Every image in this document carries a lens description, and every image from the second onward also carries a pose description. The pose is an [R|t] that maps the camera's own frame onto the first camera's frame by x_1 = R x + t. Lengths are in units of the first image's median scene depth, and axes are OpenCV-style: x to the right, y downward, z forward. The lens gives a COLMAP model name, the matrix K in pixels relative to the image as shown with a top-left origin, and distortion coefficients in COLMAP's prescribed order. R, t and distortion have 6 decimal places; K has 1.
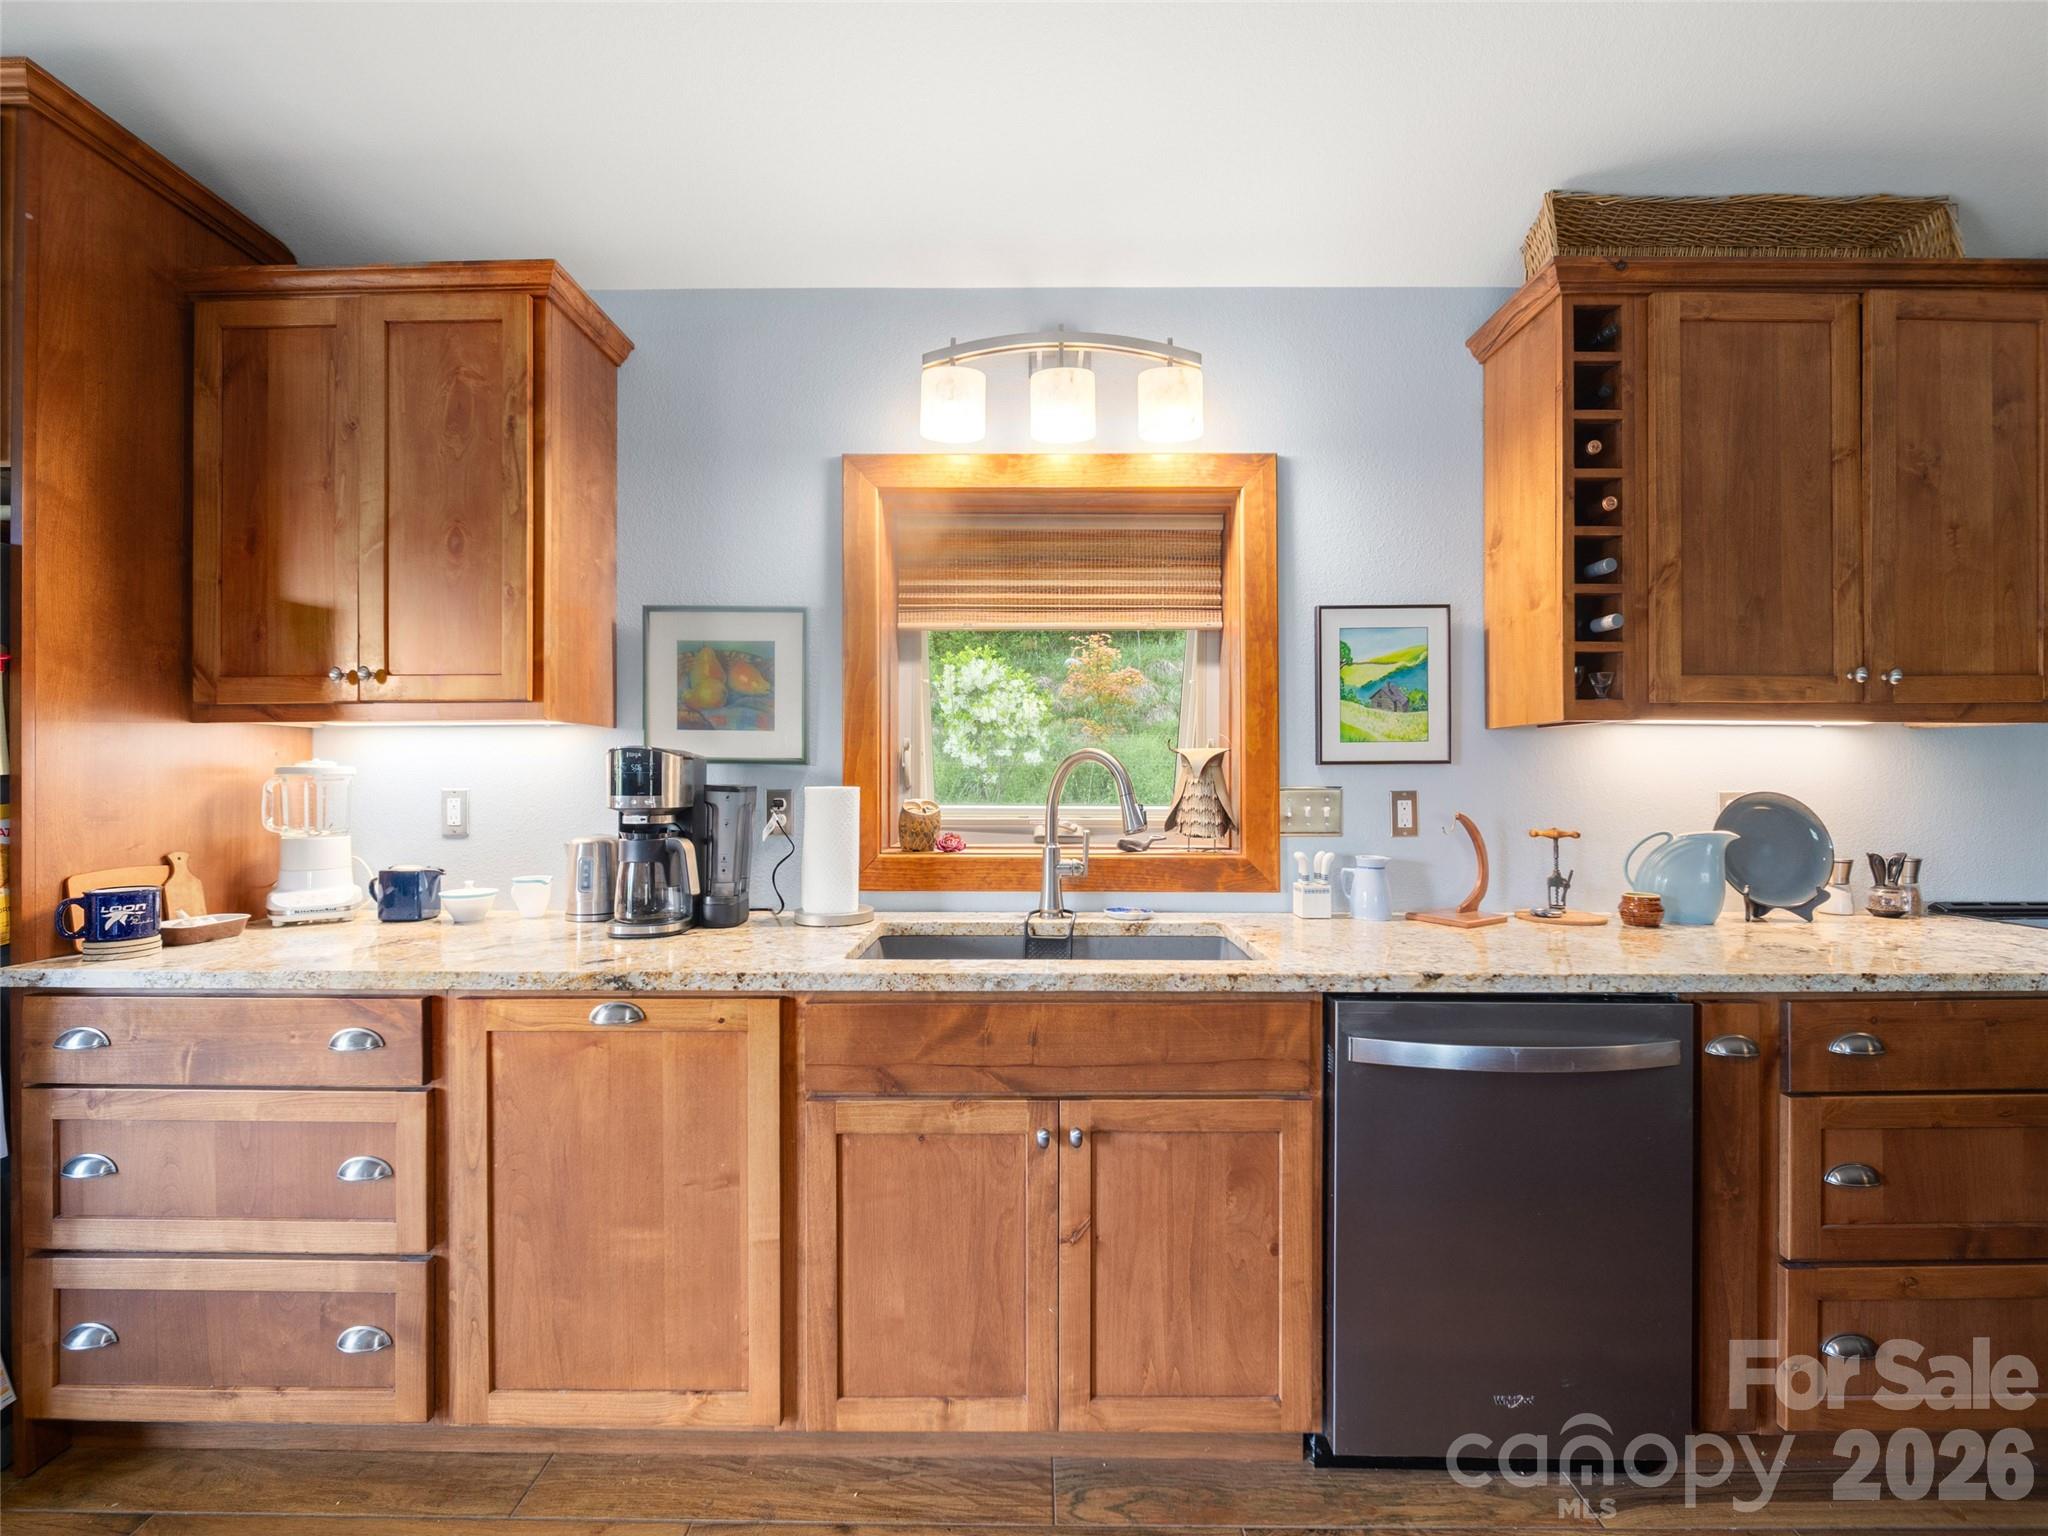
lens RADIAL K [[874.9, 0, 1029.0], [0, 874.9, 773.9], [0, 0, 1]] dist [-0.006630, -0.000577]
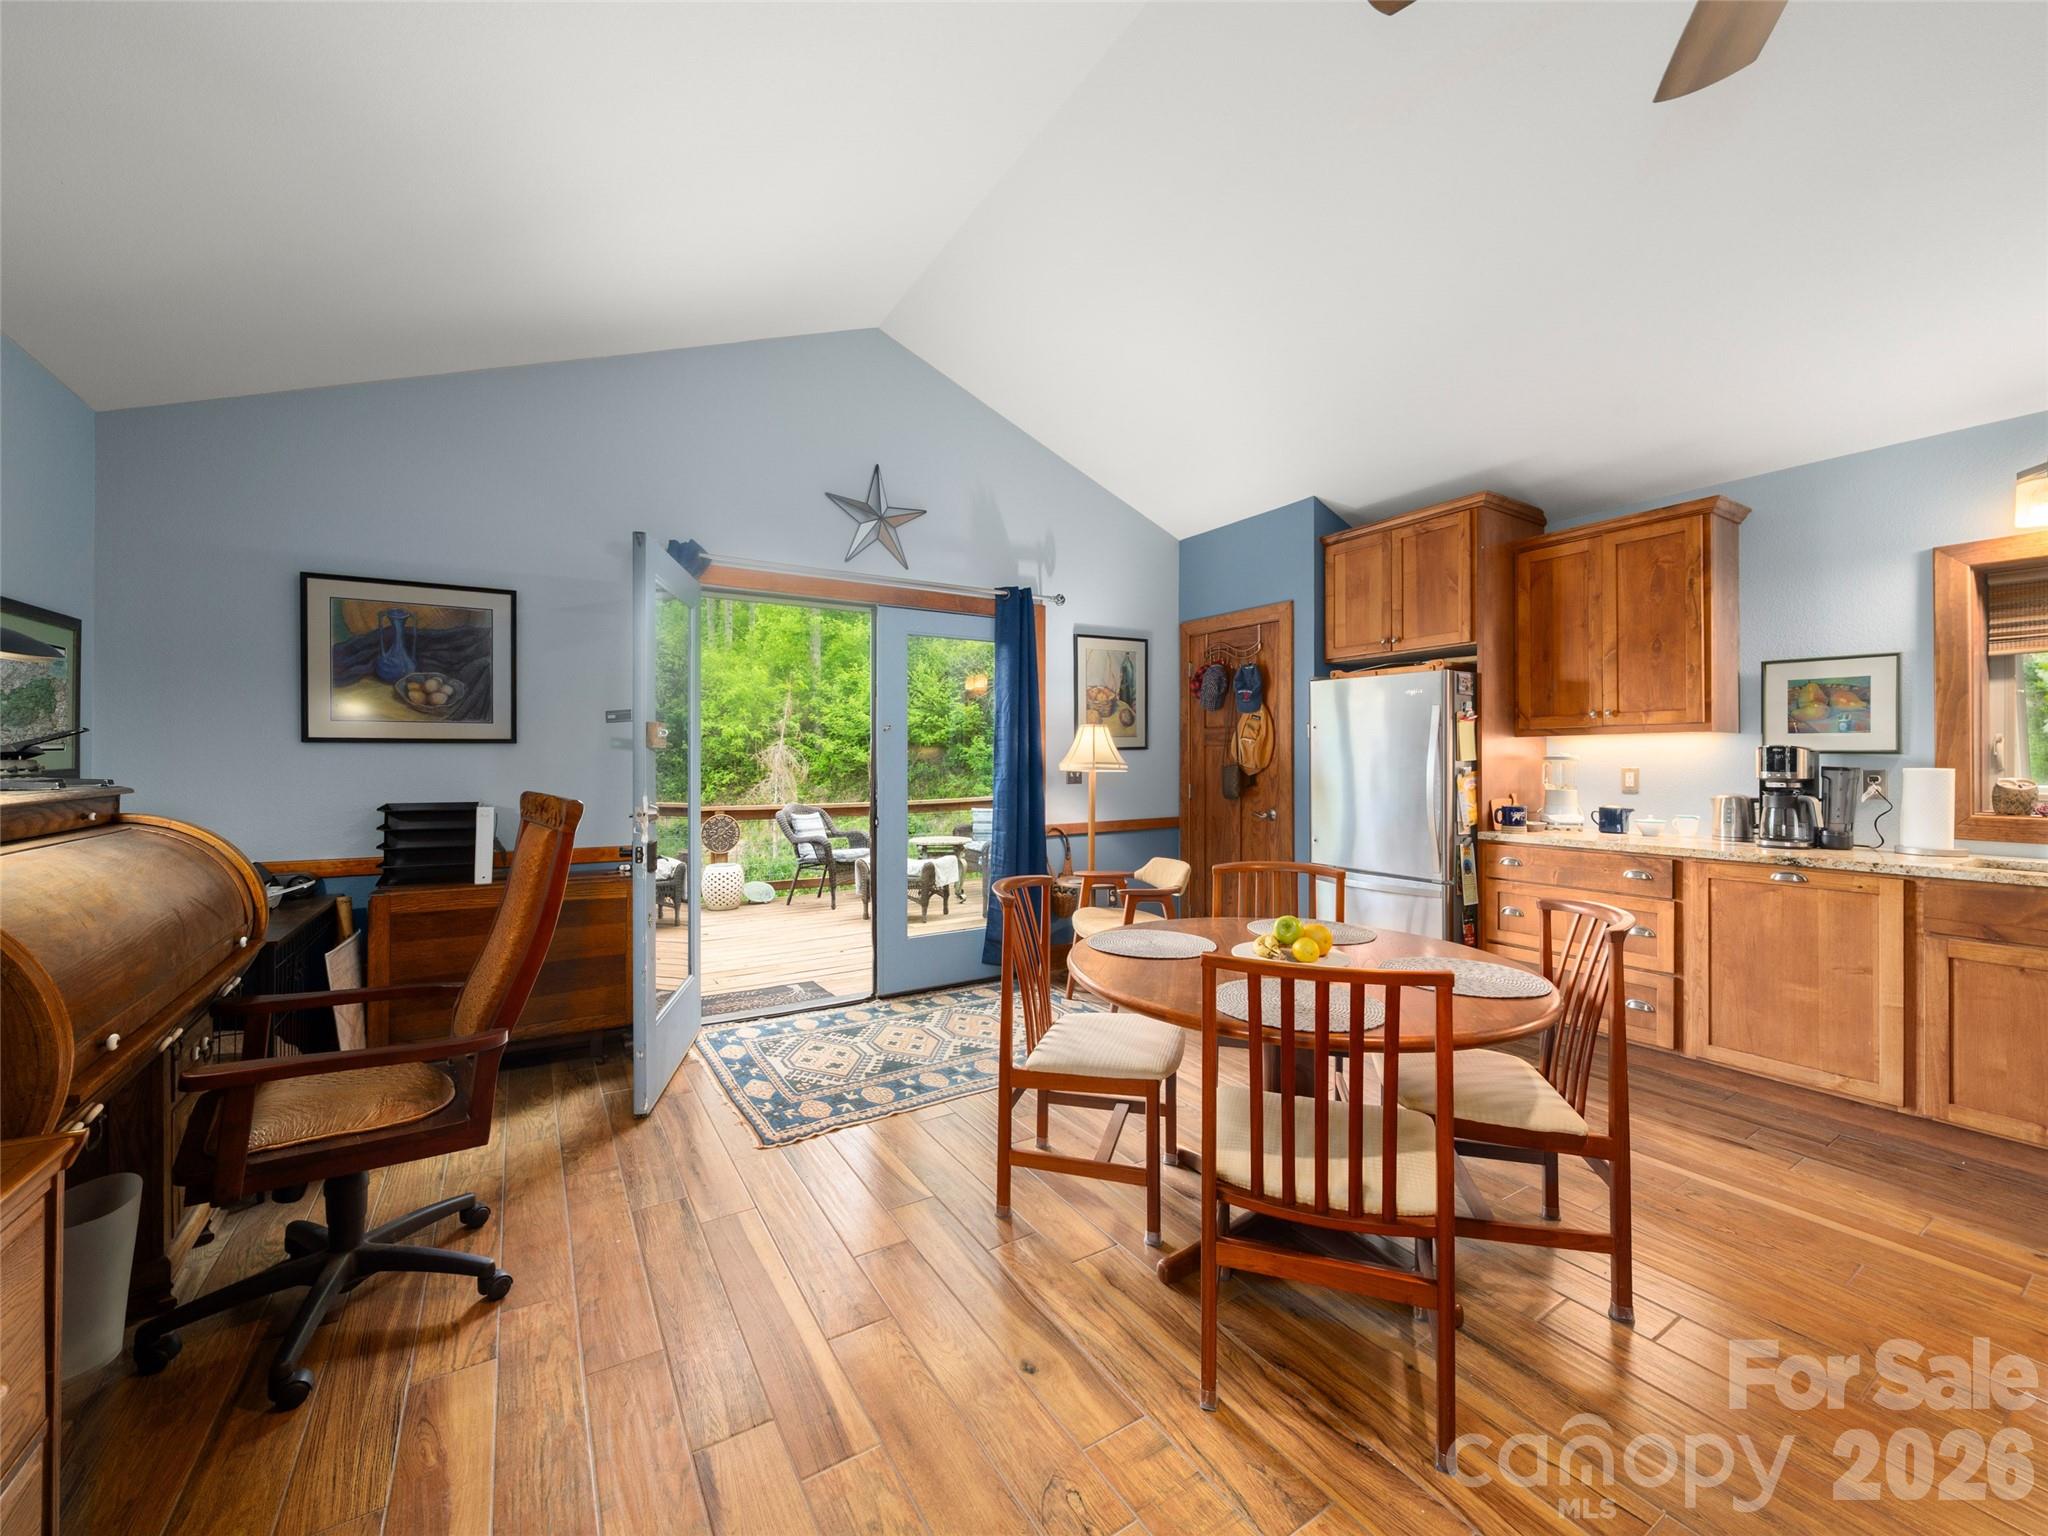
lens RADIAL K [[793.0, 0, 1014.6], [0, 793.0, 757.8], [0, 0, 1]] dist [-0.006080, -0.001027]
pose [[0.528915, -0.000559, -0.848674, 0.111843], [-0.000582, 0.999999, -0.001021, -0.002176], [0.848674, 0.001034, 0.528915, -1.248434]]
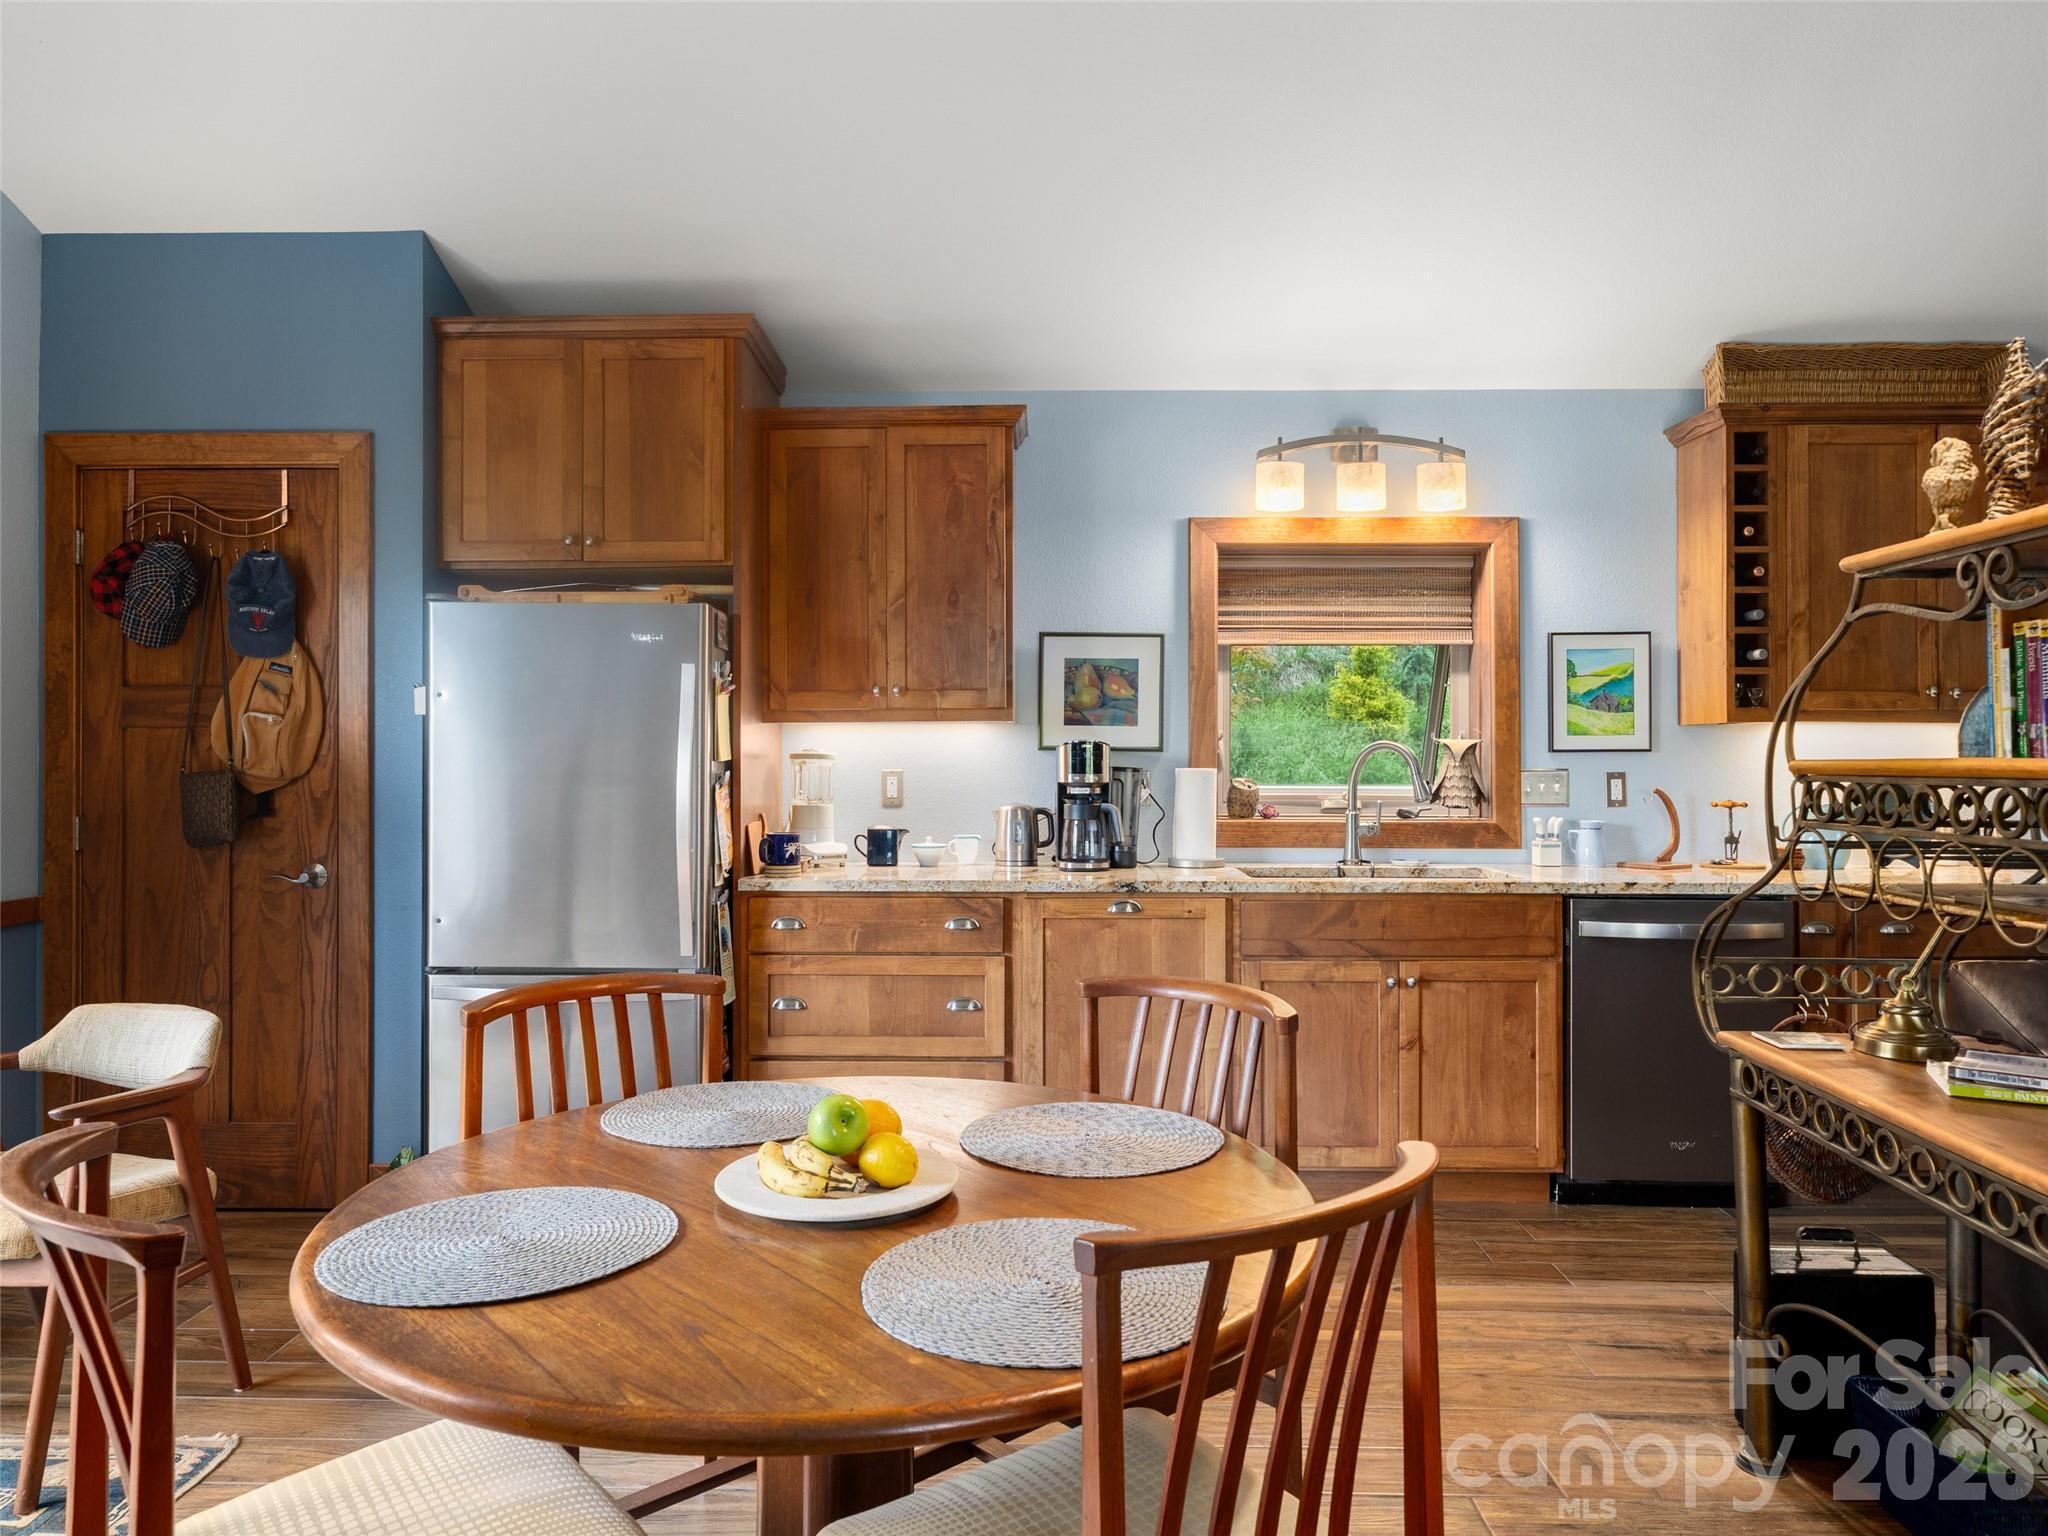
lens RADIAL K [[1336.4, 0, 1032.4], [0, 1336.4, 749.2], [0, 0, 1]] dist [-0.006175, 0.009074]
pose [[0.999874, 0.000658, -0.015870, -0.493849], [-0.000751, 0.999982, -0.005872, -0.003046], [0.015866, 0.005883, 0.999857, -1.211021]]
